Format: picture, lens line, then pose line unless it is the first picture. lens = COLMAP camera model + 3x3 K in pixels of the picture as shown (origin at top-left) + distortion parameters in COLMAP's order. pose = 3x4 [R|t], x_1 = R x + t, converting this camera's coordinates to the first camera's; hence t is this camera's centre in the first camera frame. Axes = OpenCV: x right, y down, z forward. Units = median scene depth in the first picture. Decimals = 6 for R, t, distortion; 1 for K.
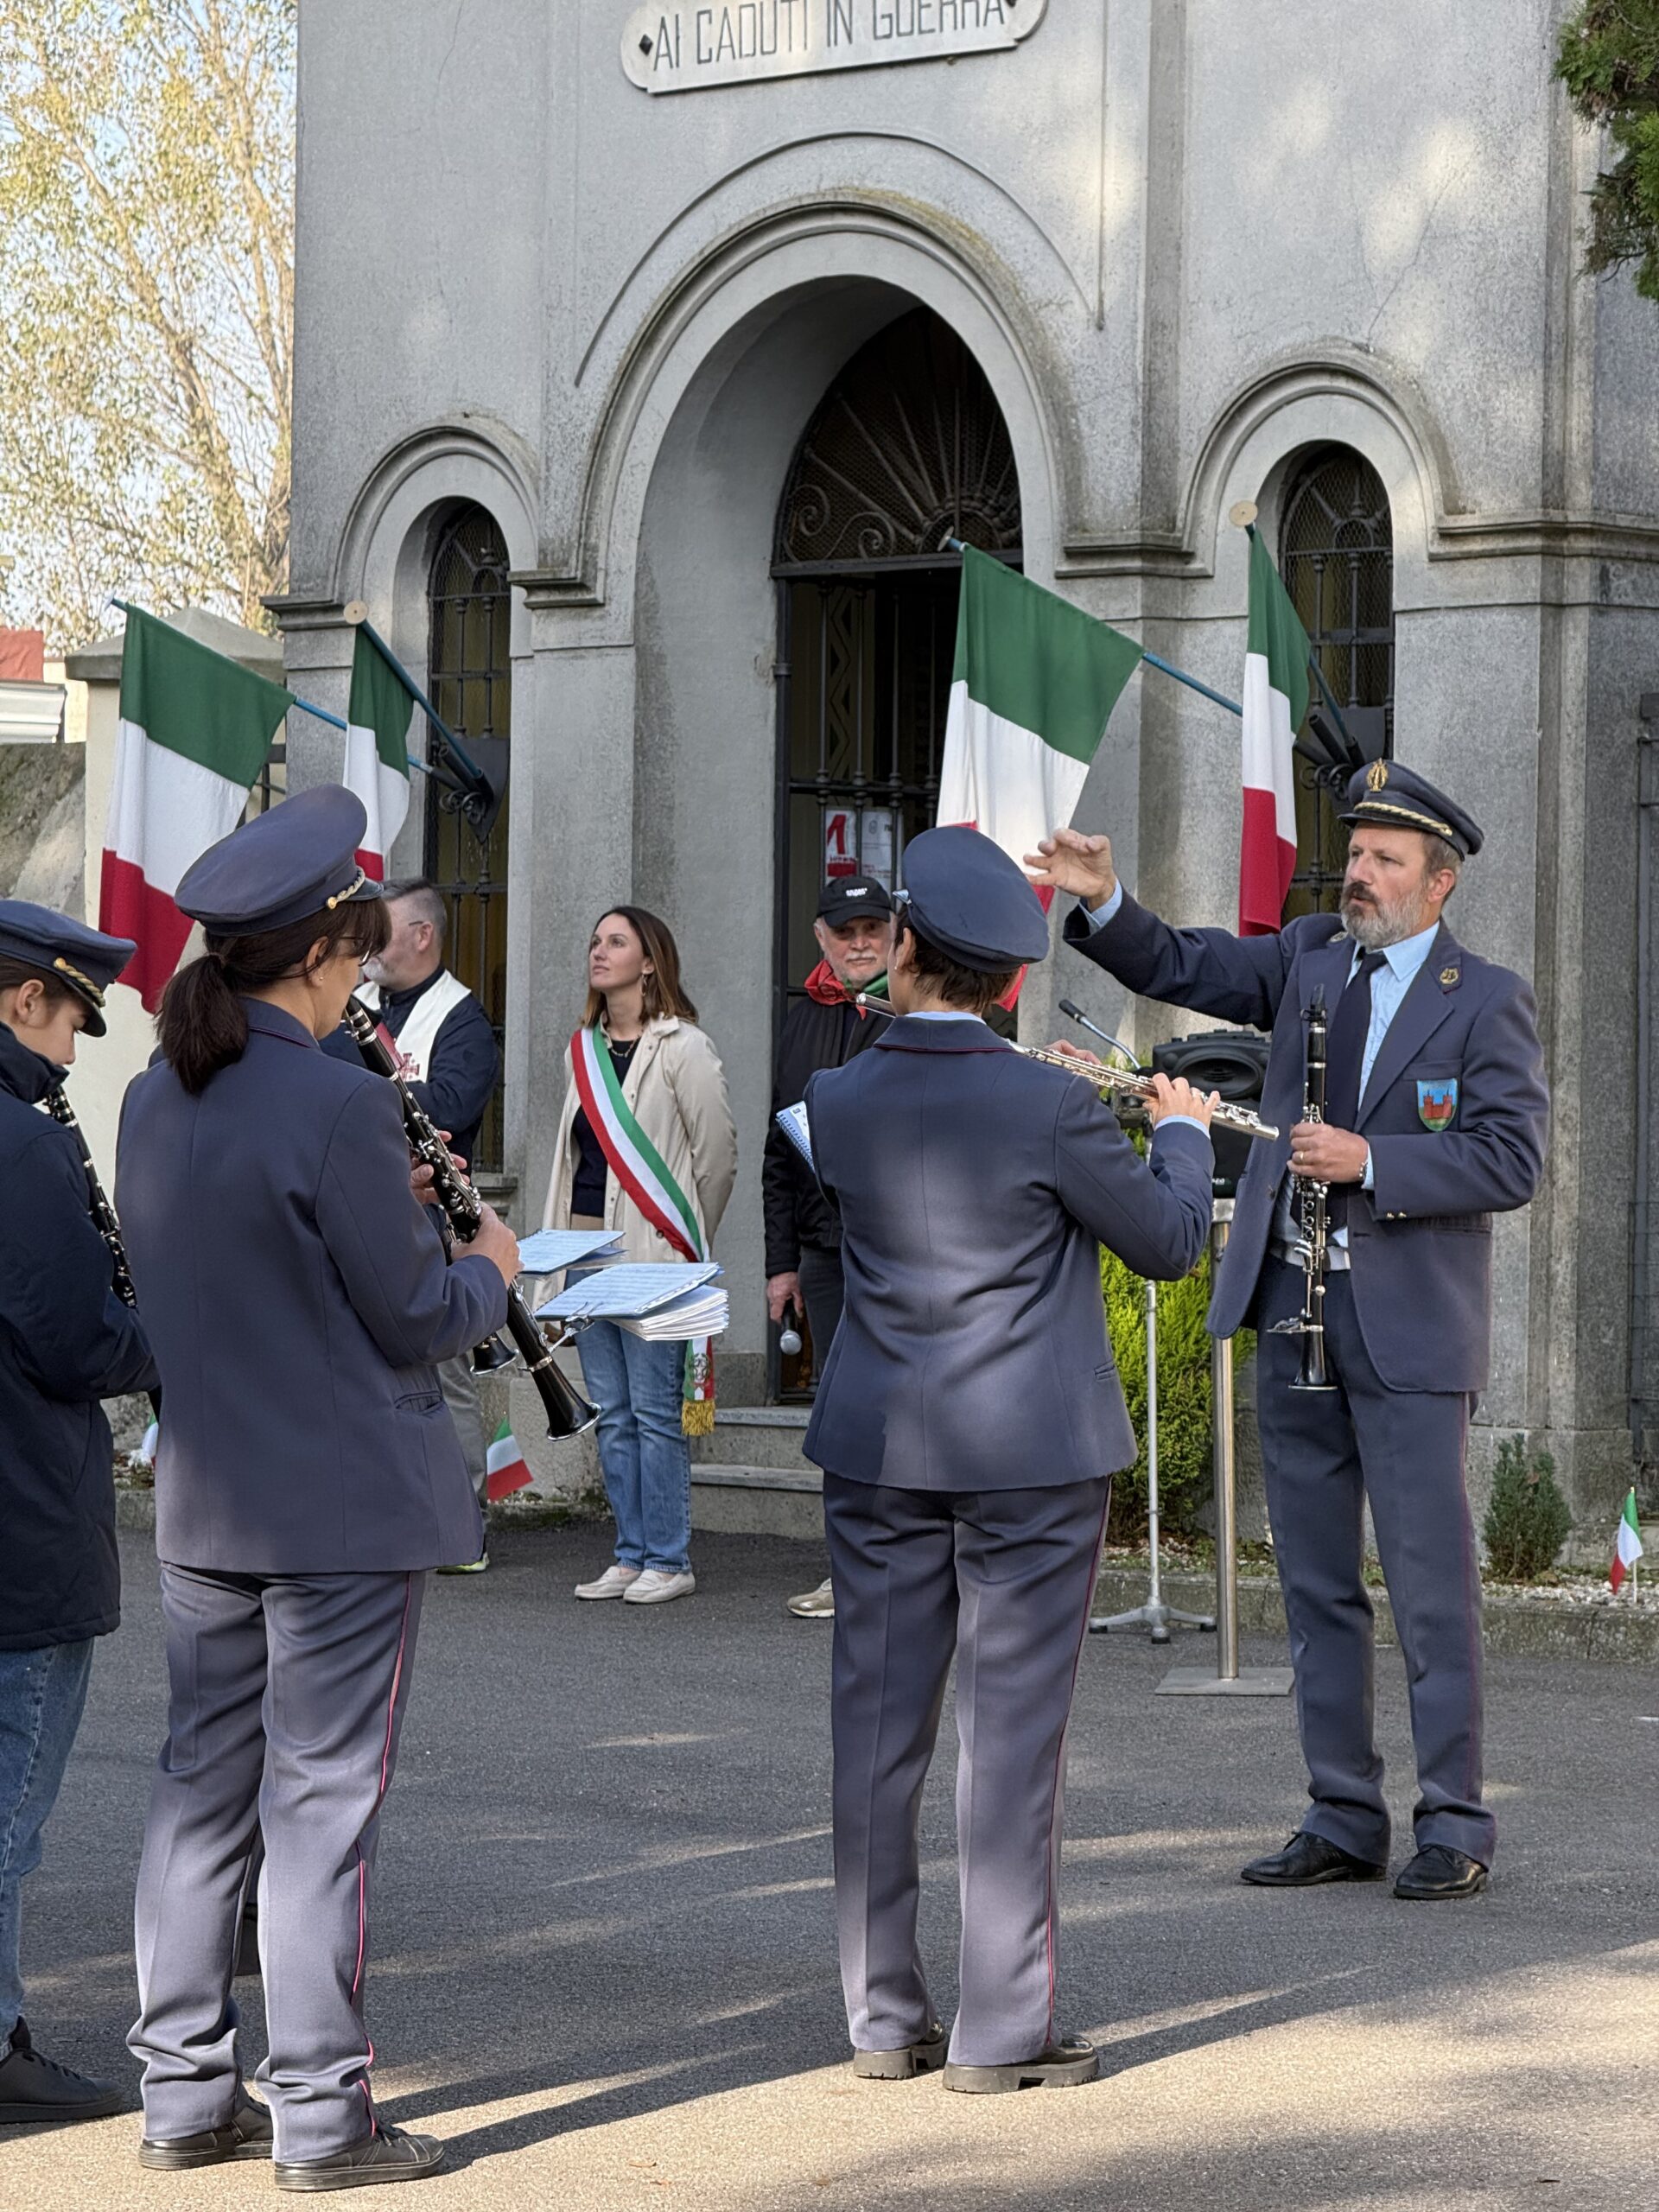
lens RADIAL K [[7741.5, 0, 829.5], [0, 7741.5, 1106.0], [0, 0, 1]] dist [0.224567, 0.727460]
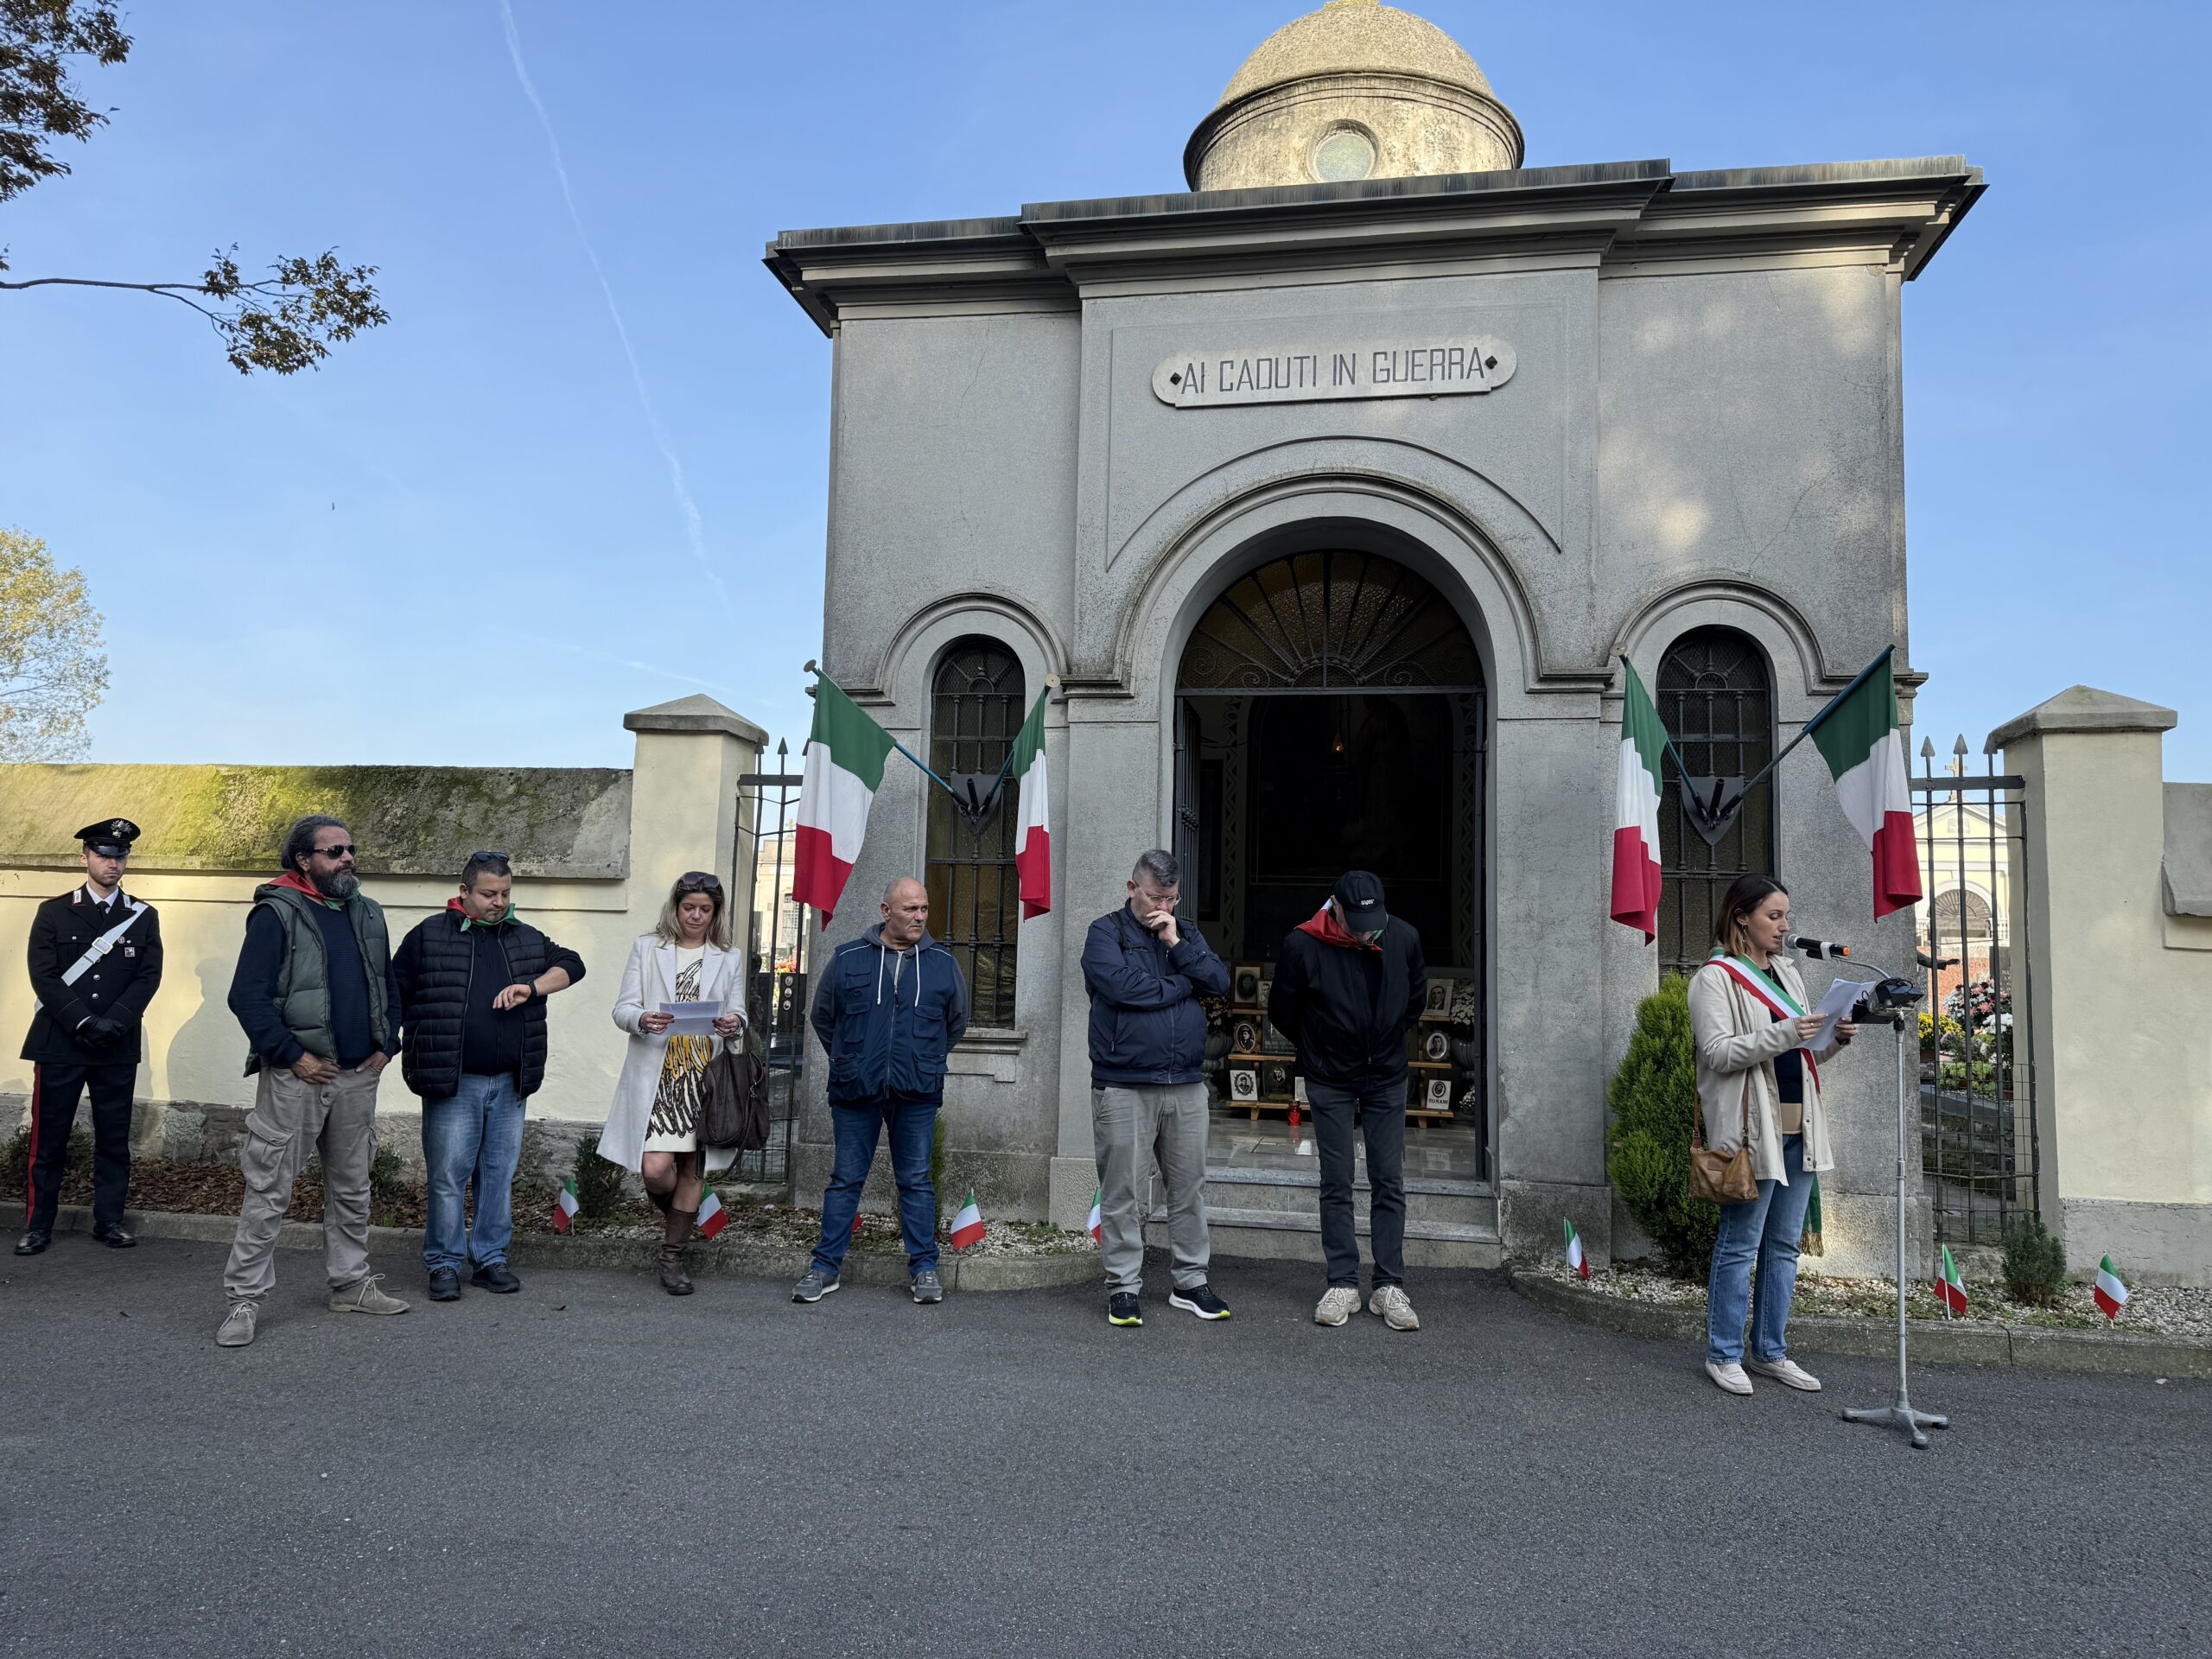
lens RADIAL K [[1529.4, 0, 1108.7], [0, 1529.4, 825.6], [0, 0, 1]] dist [0.193254, -0.408647]
pose [[0.797675, 0.063346, 0.599751, -0.238350], [-0.013713, 0.996116, -0.086972, -0.006972], [-0.602931, 0.061151, 0.795446, 0.746110]]
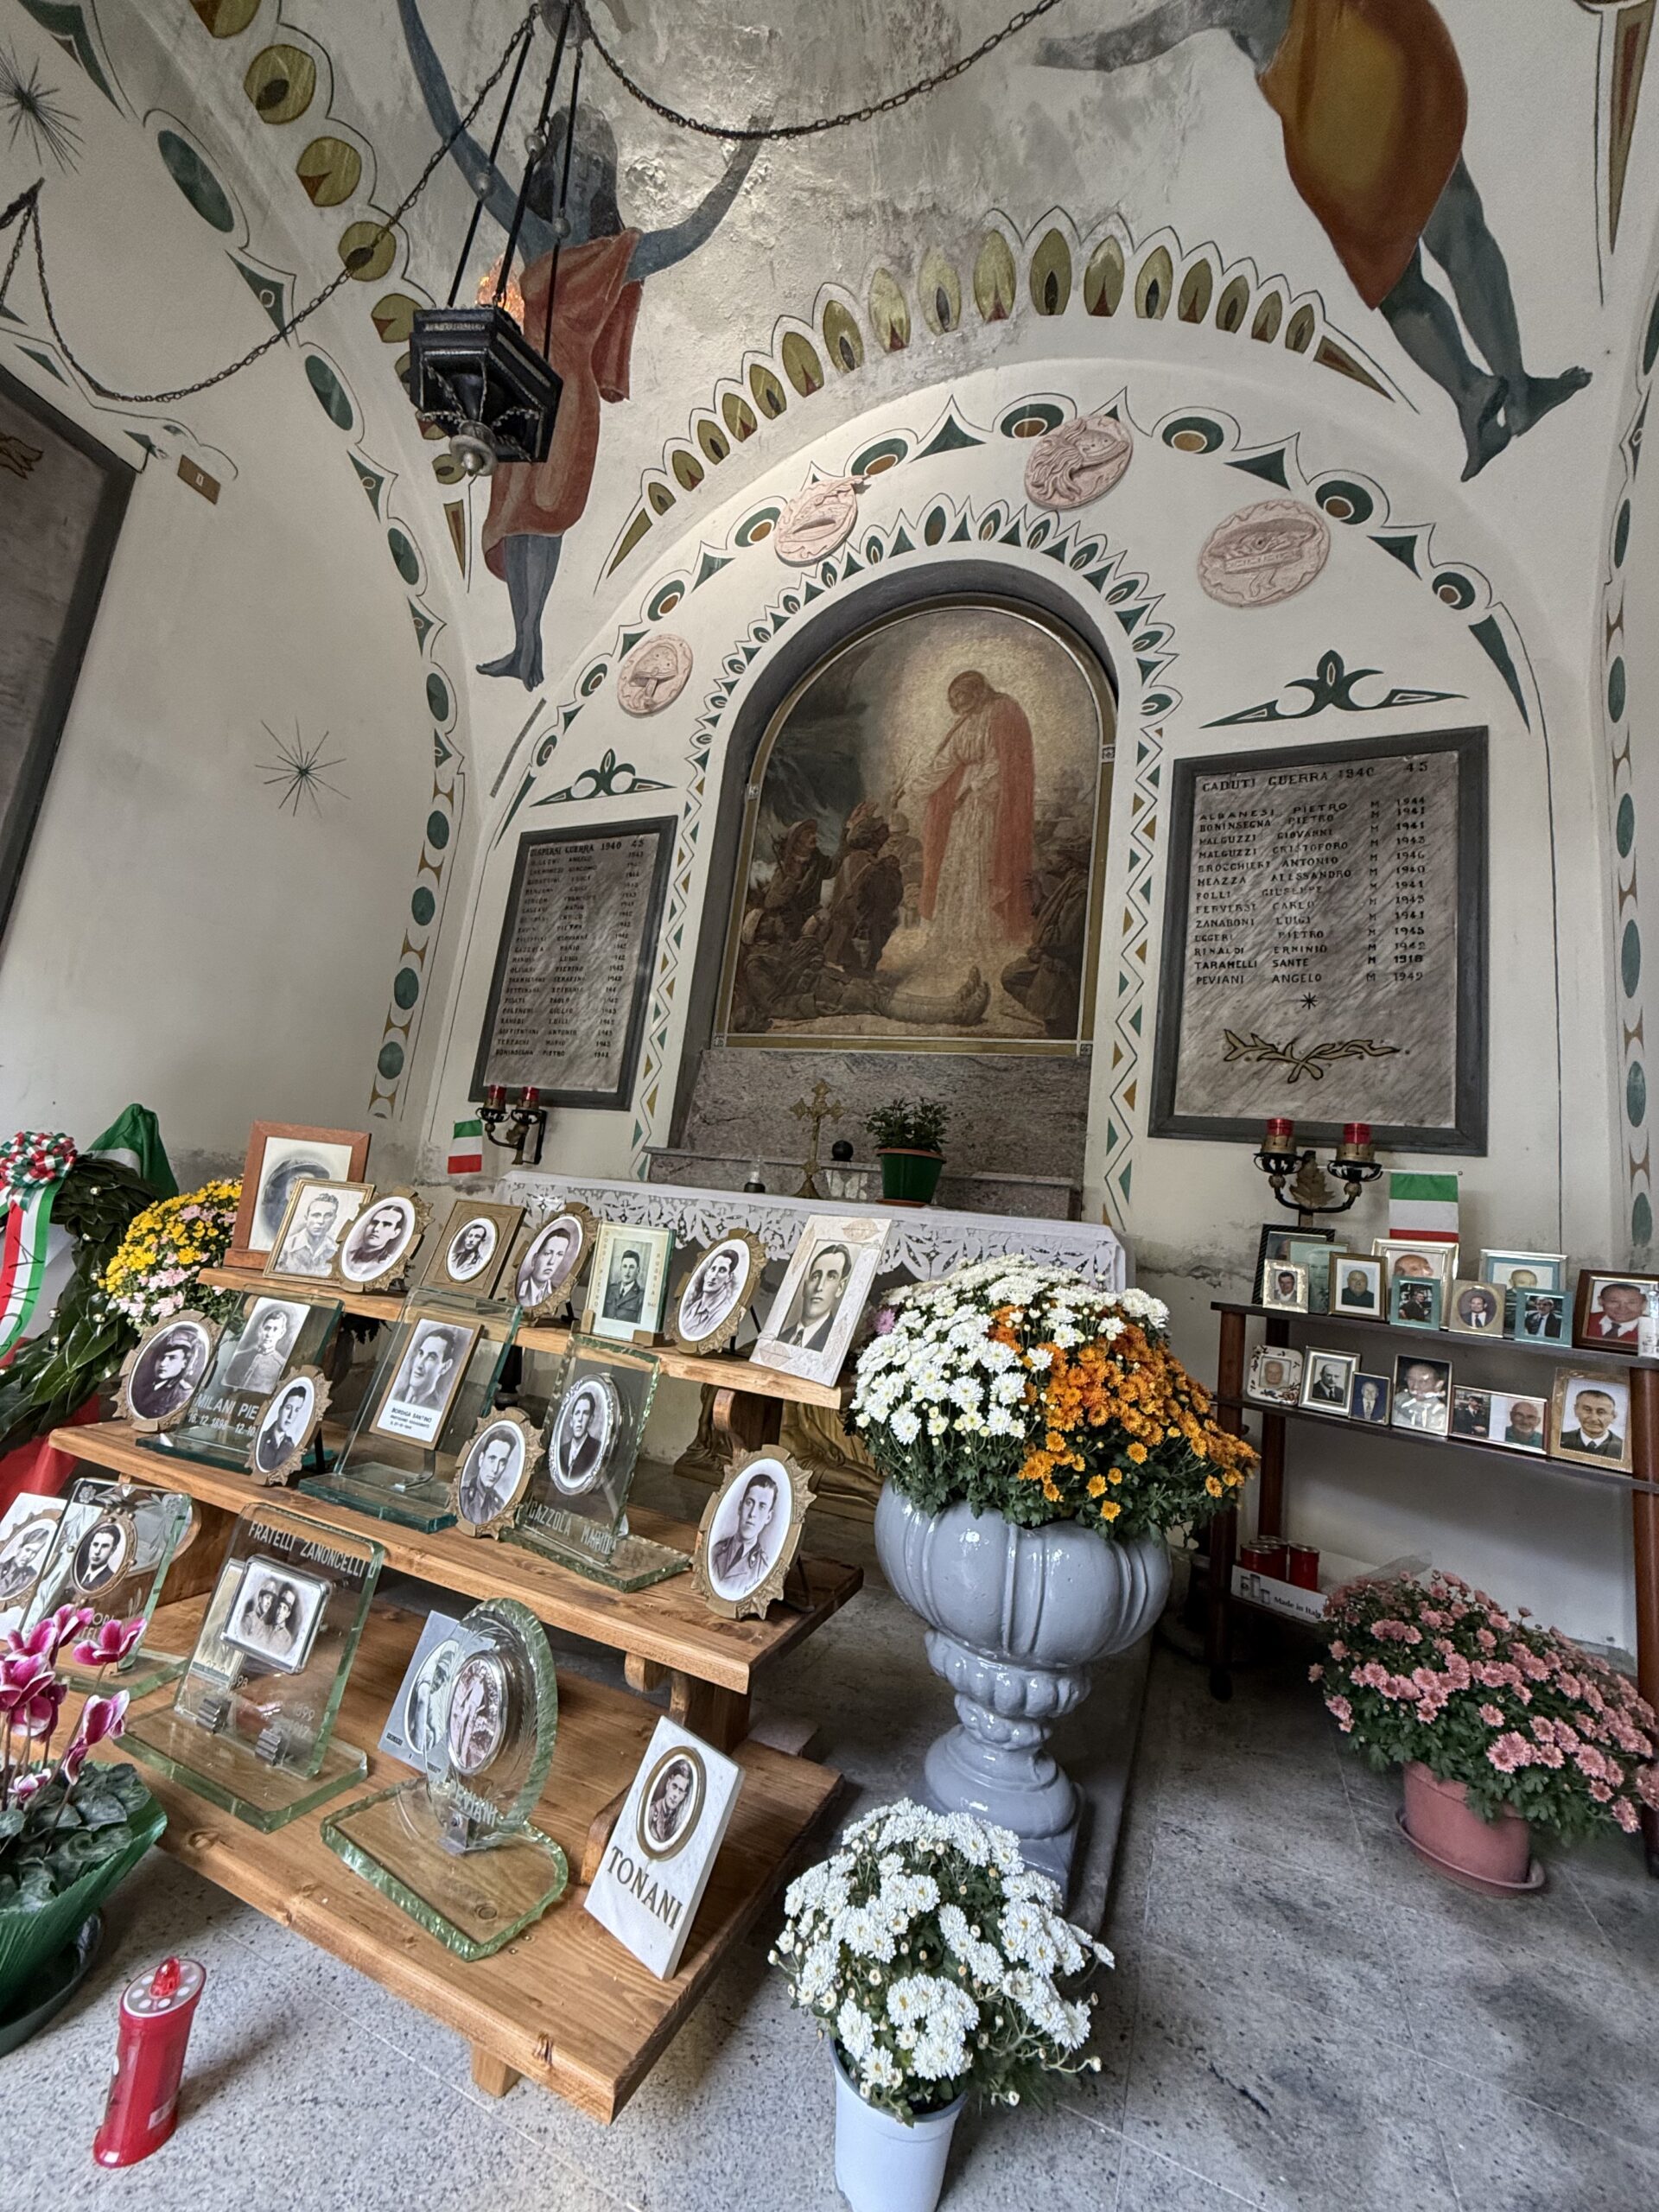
lens RADIAL K [[889.8, 0, 822.1], [0, 889.8, 1098.9], [0, 0, 1]] dist [0.017349, 0.000447]
pose [[0.904871, 0.166836, 0.391631, 0.099466], [-0.110403, 0.980495, -0.162605, -0.000497], [-0.411120, 0.103899, 0.905641, 1.003902]]
